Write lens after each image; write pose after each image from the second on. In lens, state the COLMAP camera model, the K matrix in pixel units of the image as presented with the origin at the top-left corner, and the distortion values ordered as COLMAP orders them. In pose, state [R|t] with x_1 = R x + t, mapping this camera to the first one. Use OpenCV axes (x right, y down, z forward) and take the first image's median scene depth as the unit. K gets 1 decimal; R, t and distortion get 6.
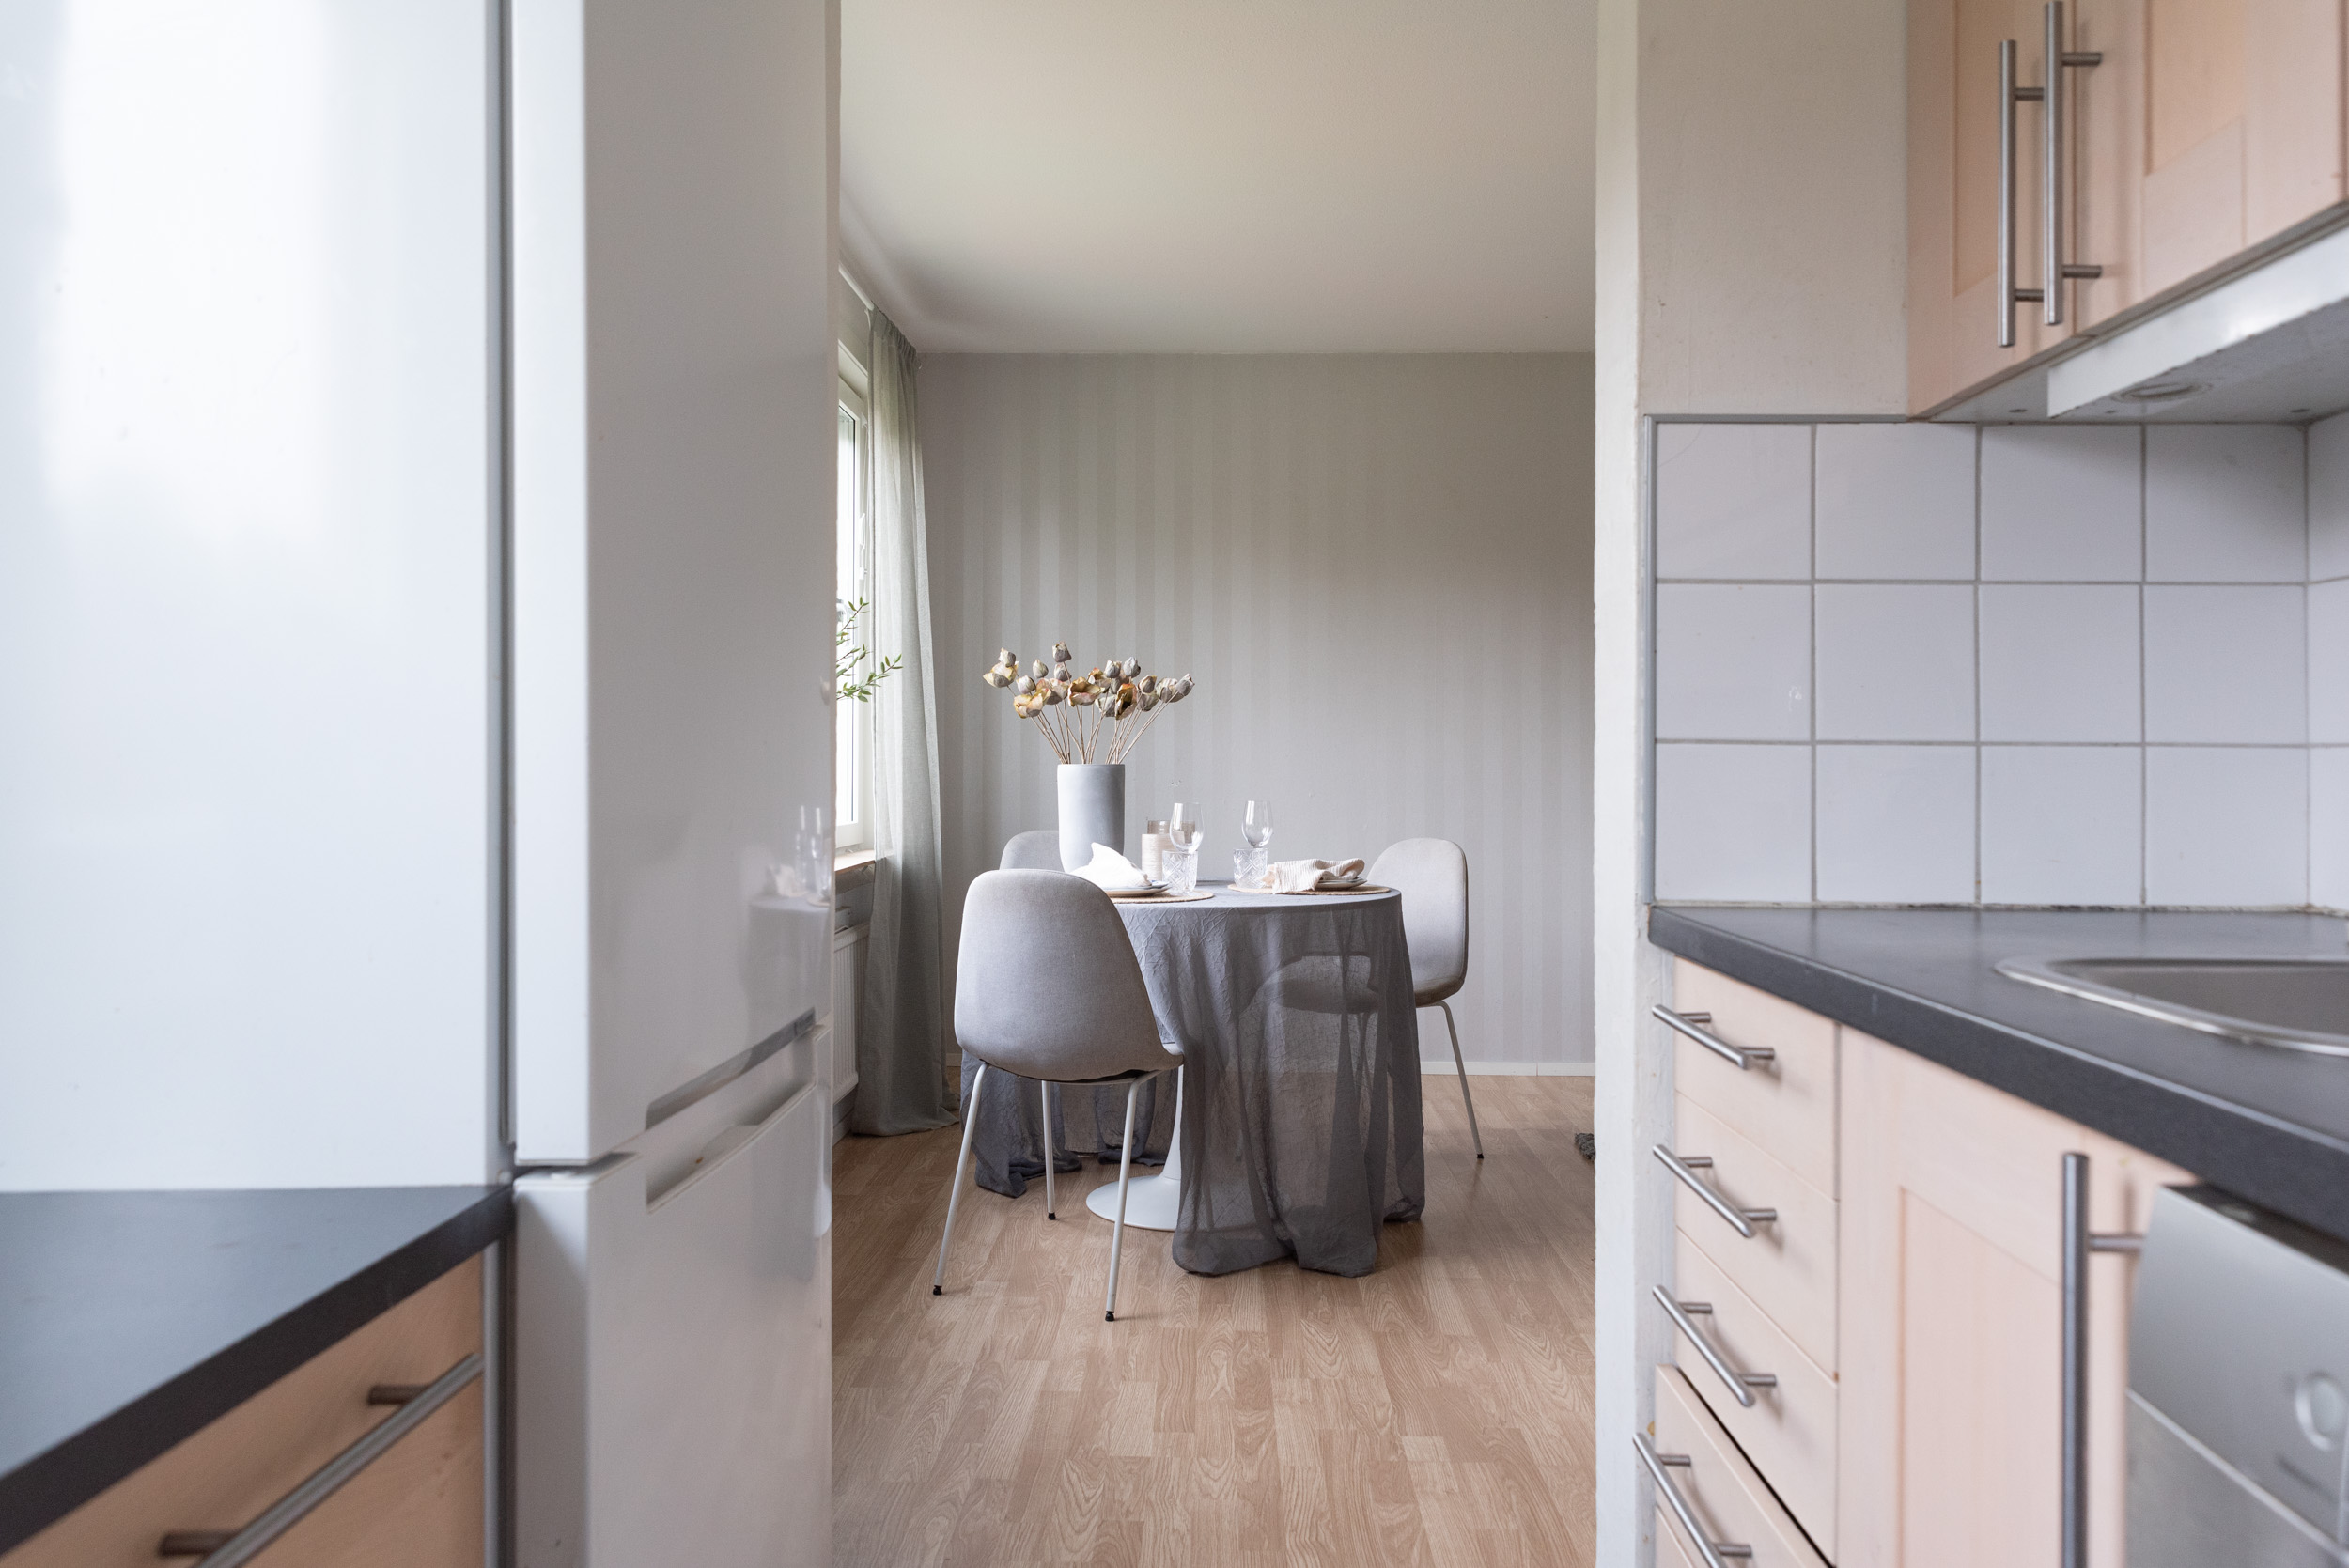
lens RADIAL K [[1579.7, 0, 1182.3], [0, 1579.7, 776.7], [0, 0, 1]] dist [-0.001311, -0.008102]
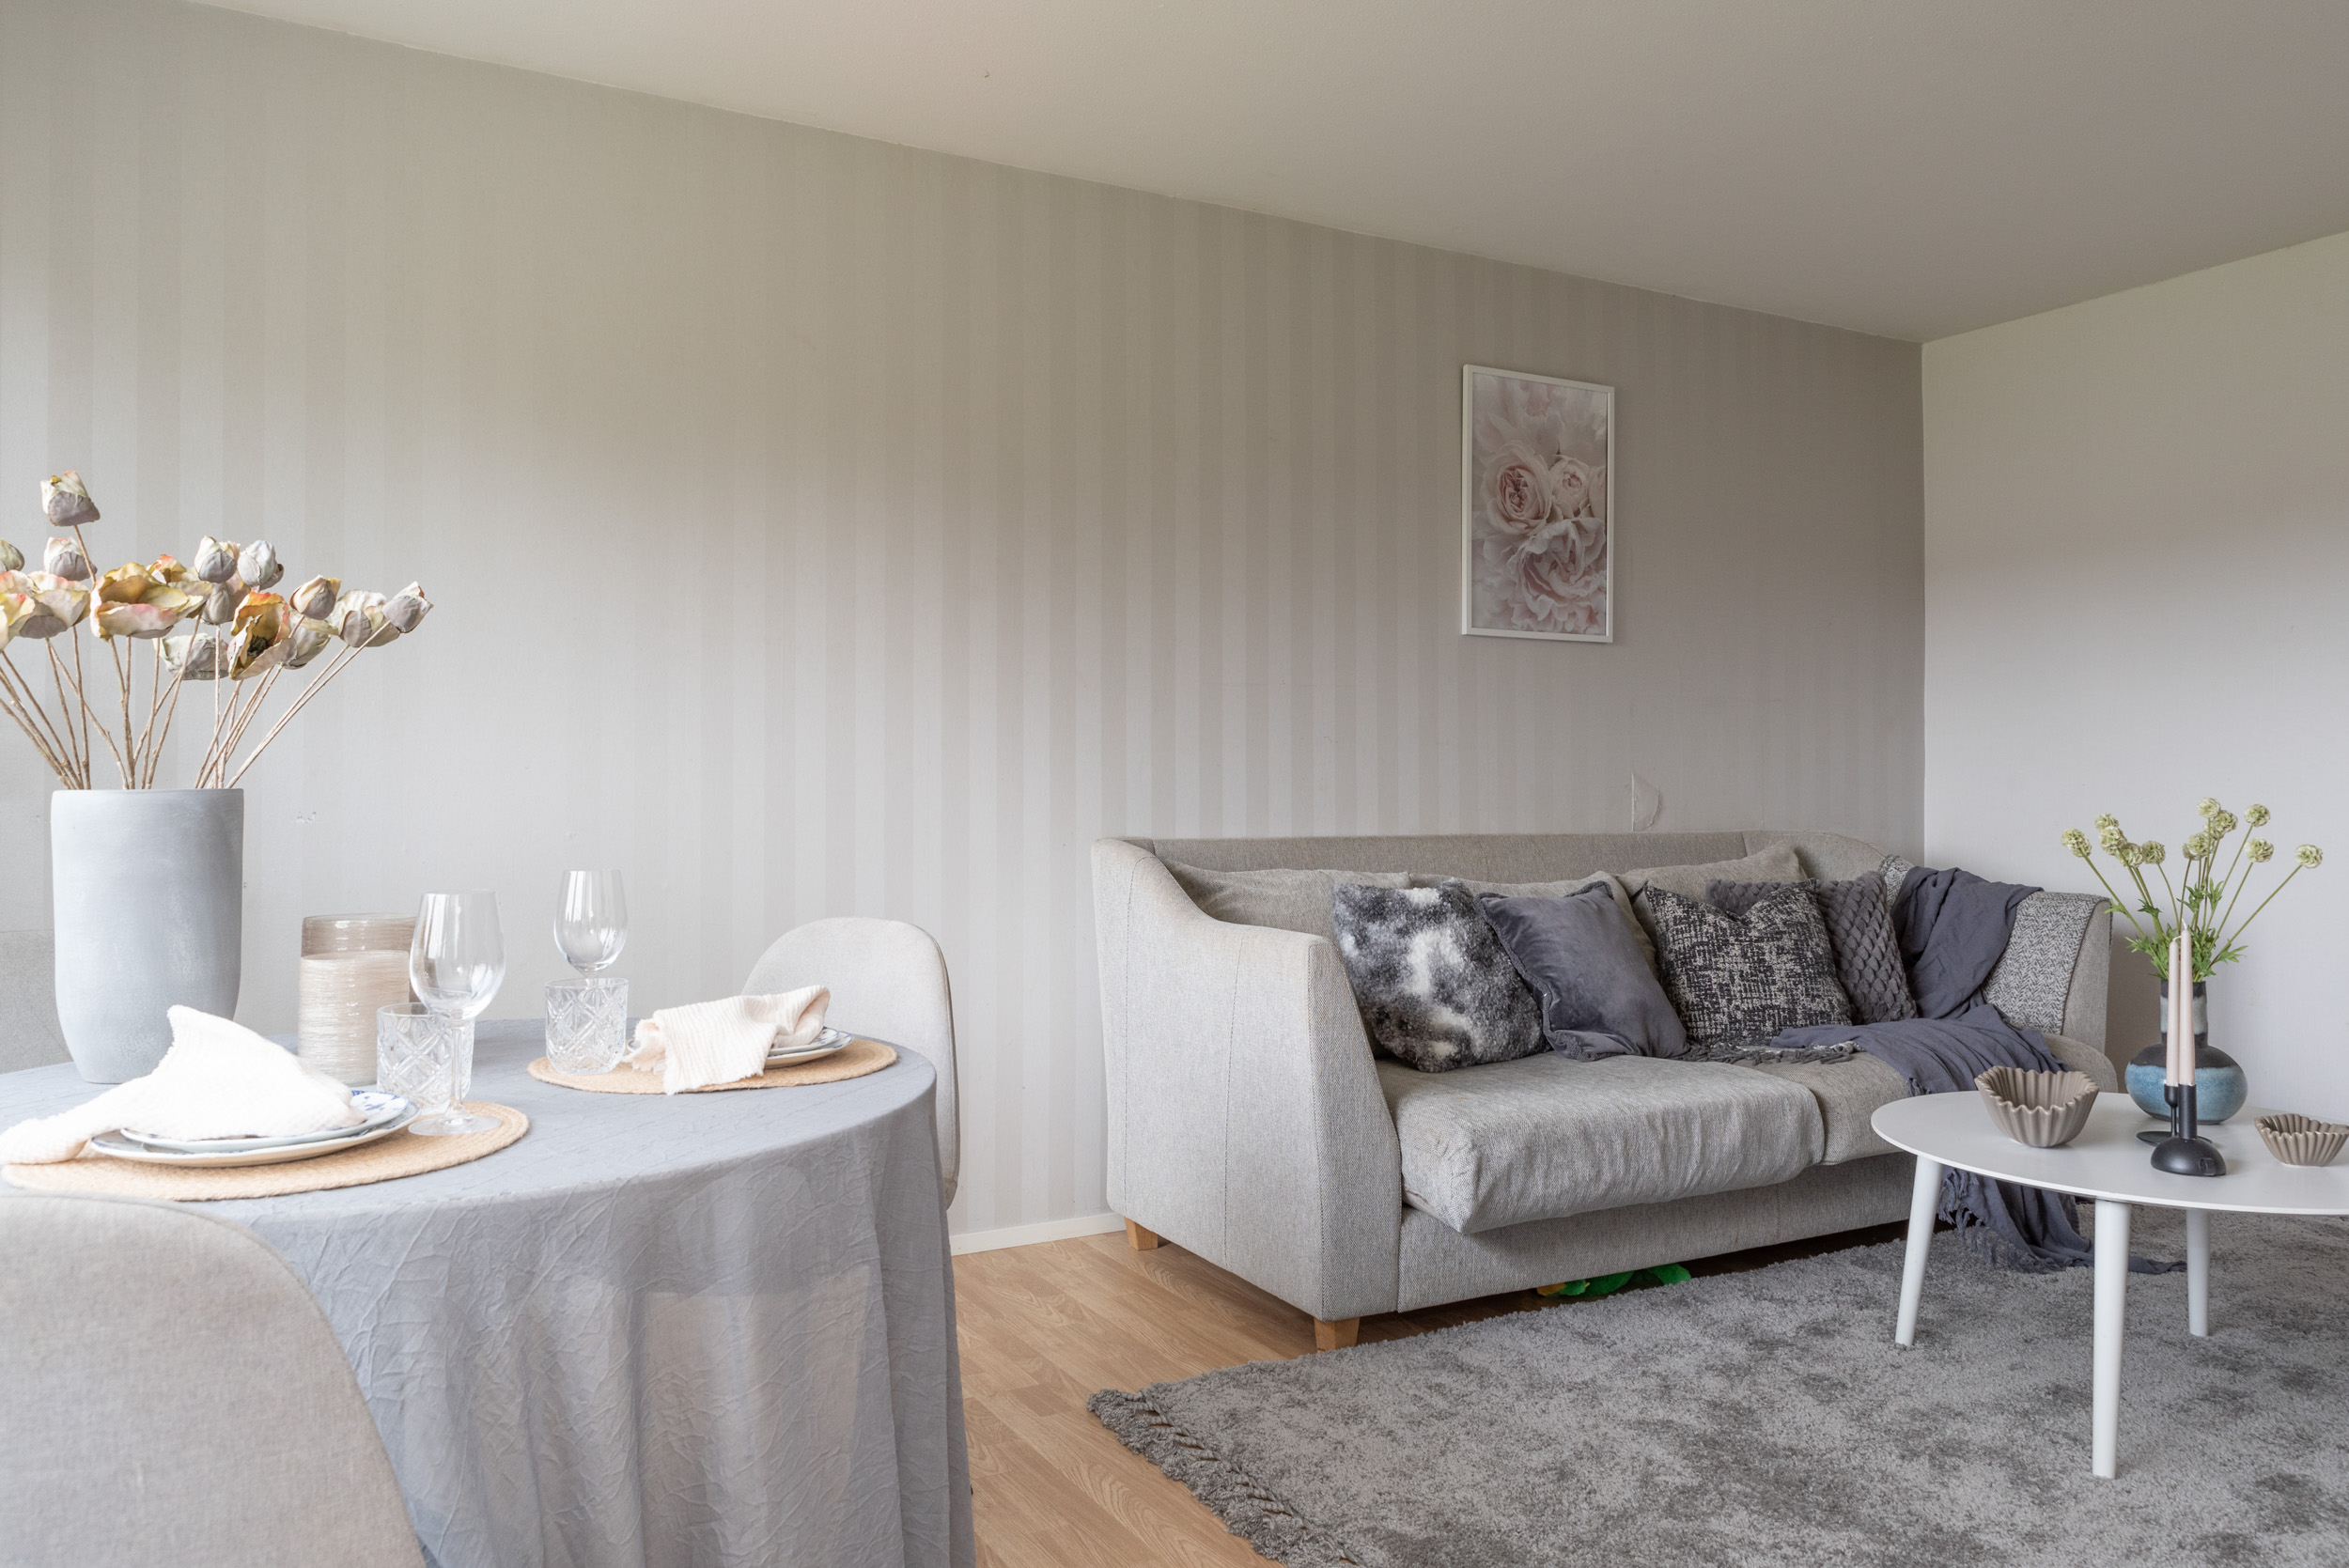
lens RADIAL K [[1579.7, 0, 1133.2], [0, 1579.7, 752.1], [0, 0, 1]] dist [-0.001311, -0.008102]
pose [[0.860615, 0.006173, 0.509219, -0.047719], [0.005218, 0.999767, -0.020937, -0.008236], [-0.509230, 0.020676, 0.860382, 0.531272]]
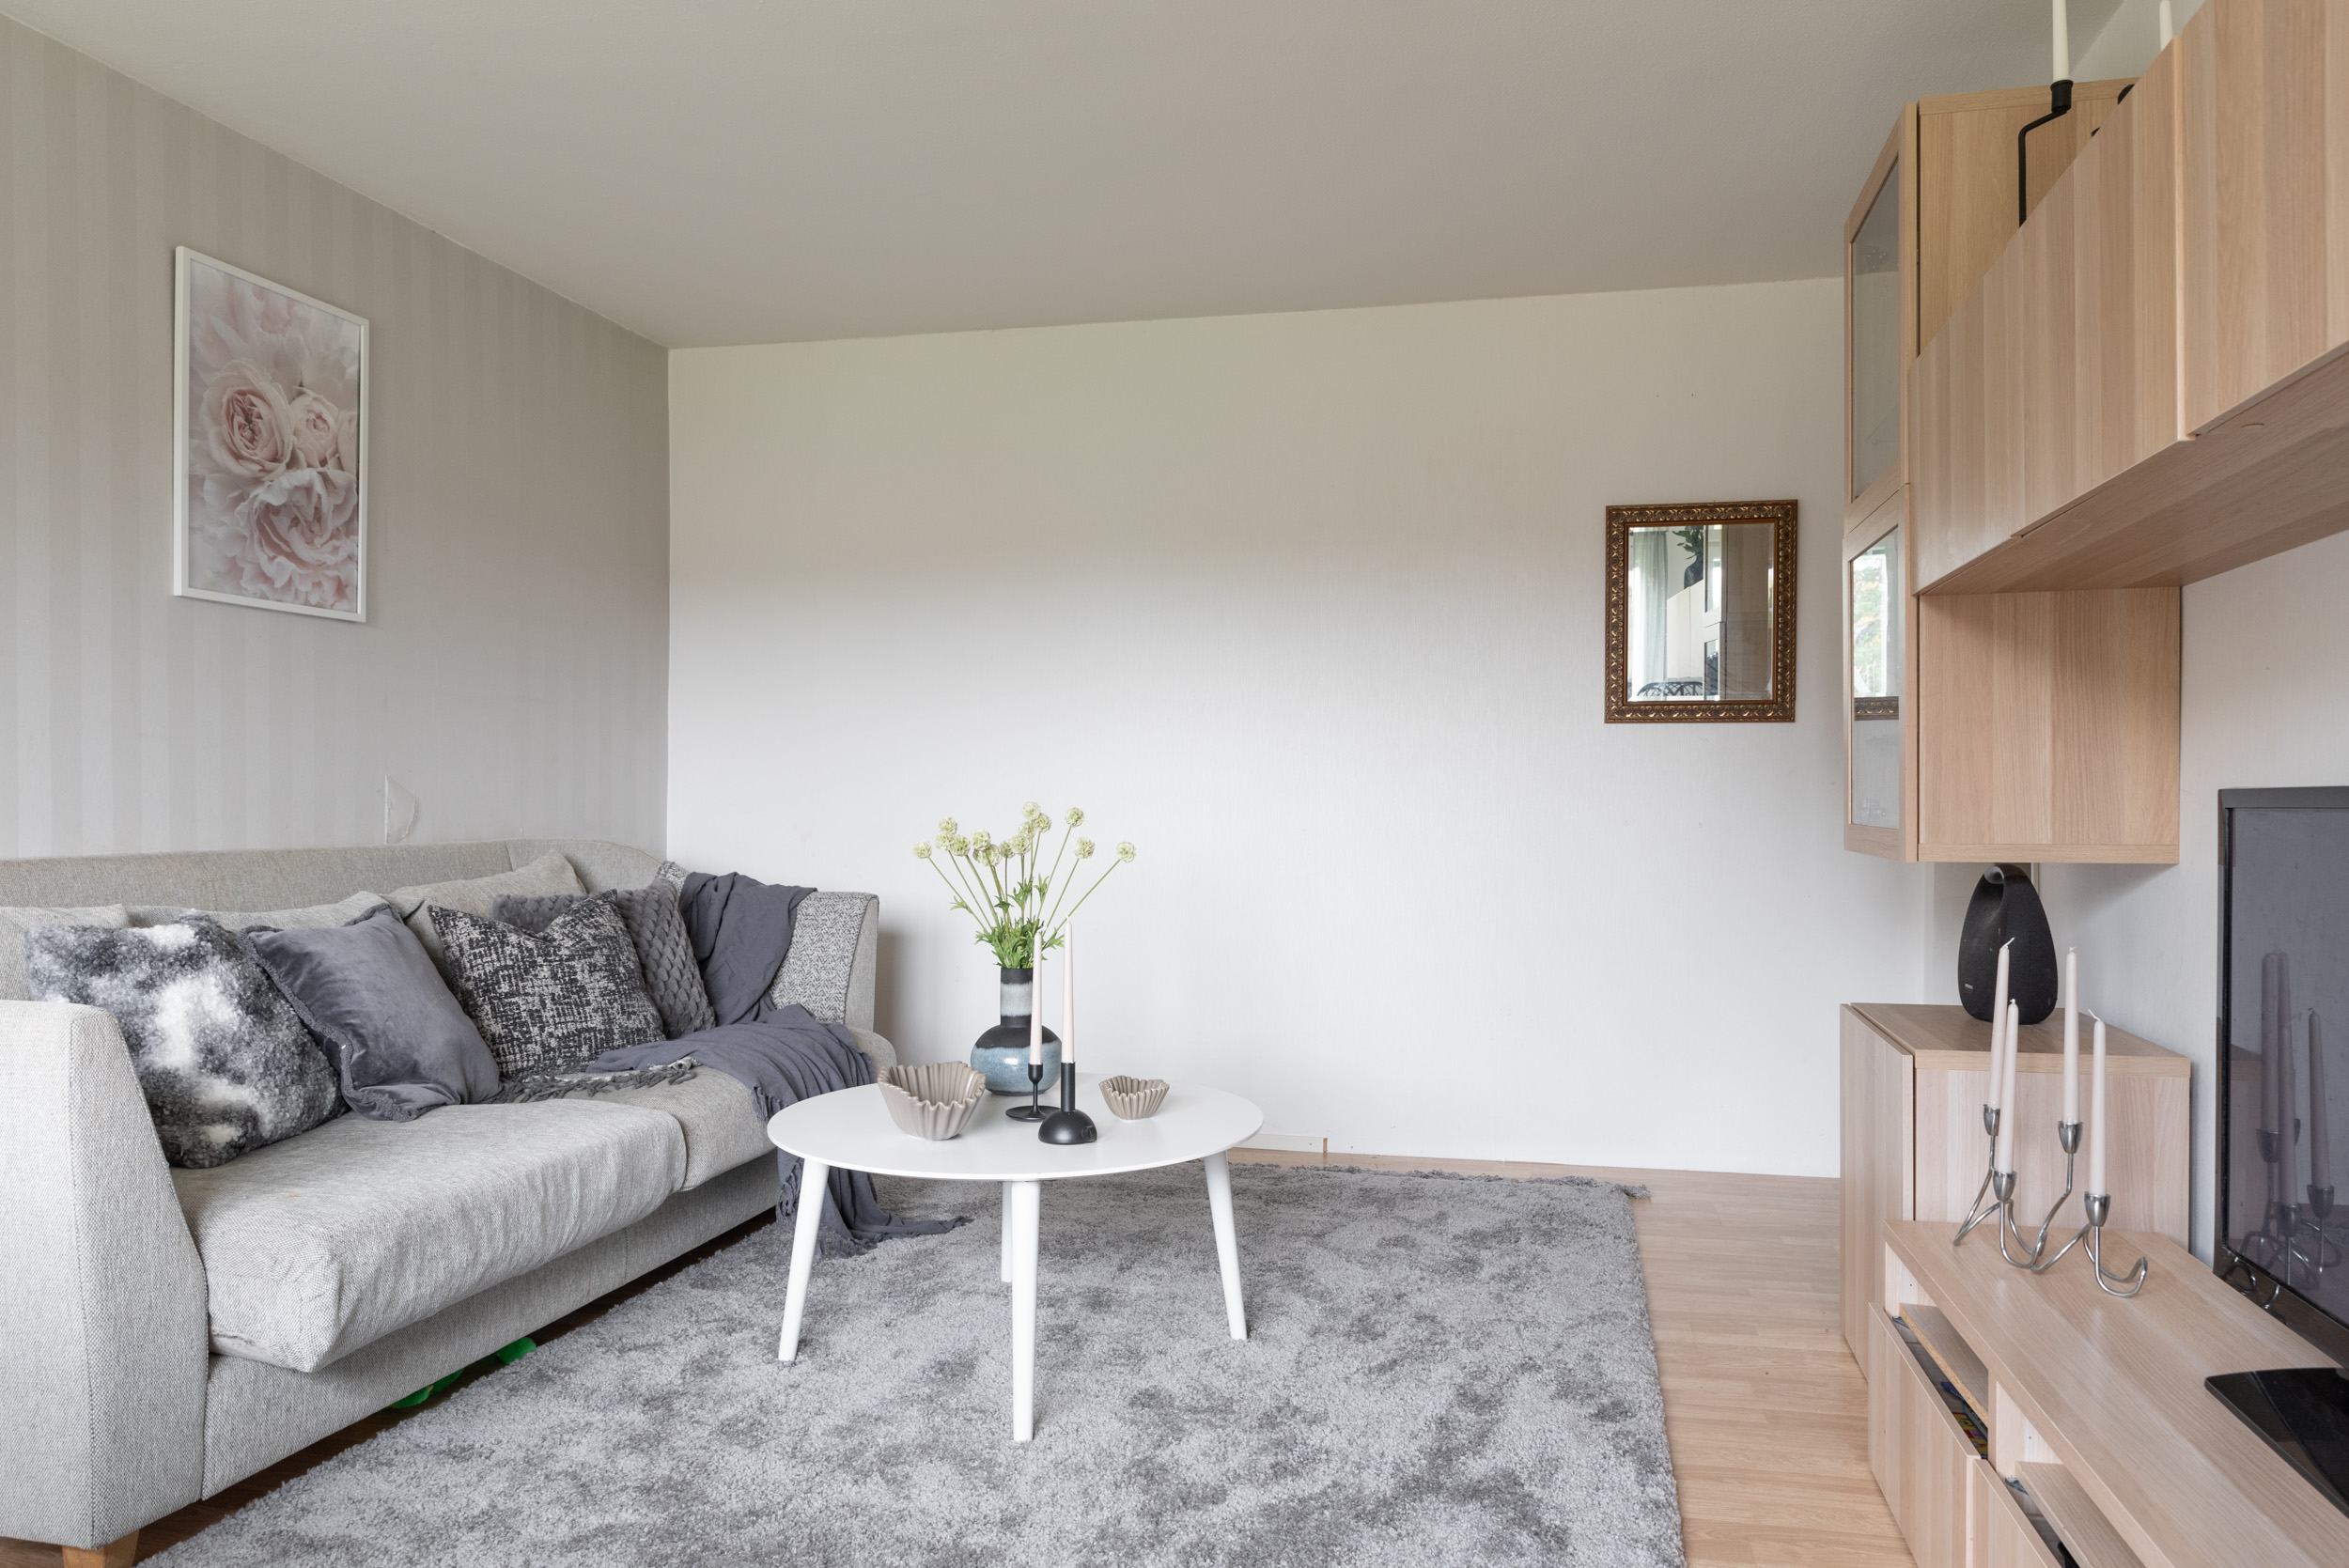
lens RADIAL K [[1579.7, 0, 1200.3], [0, 1579.7, 813.1], [0, 0, 1]] dist [-0.001311, -0.008102]
pose [[0.171883, -0.016485, 0.984979, -0.029094], [0.001529, 0.999863, 0.016467, -0.006652], [-0.985116, -0.001324, 0.171885, 0.774573]]
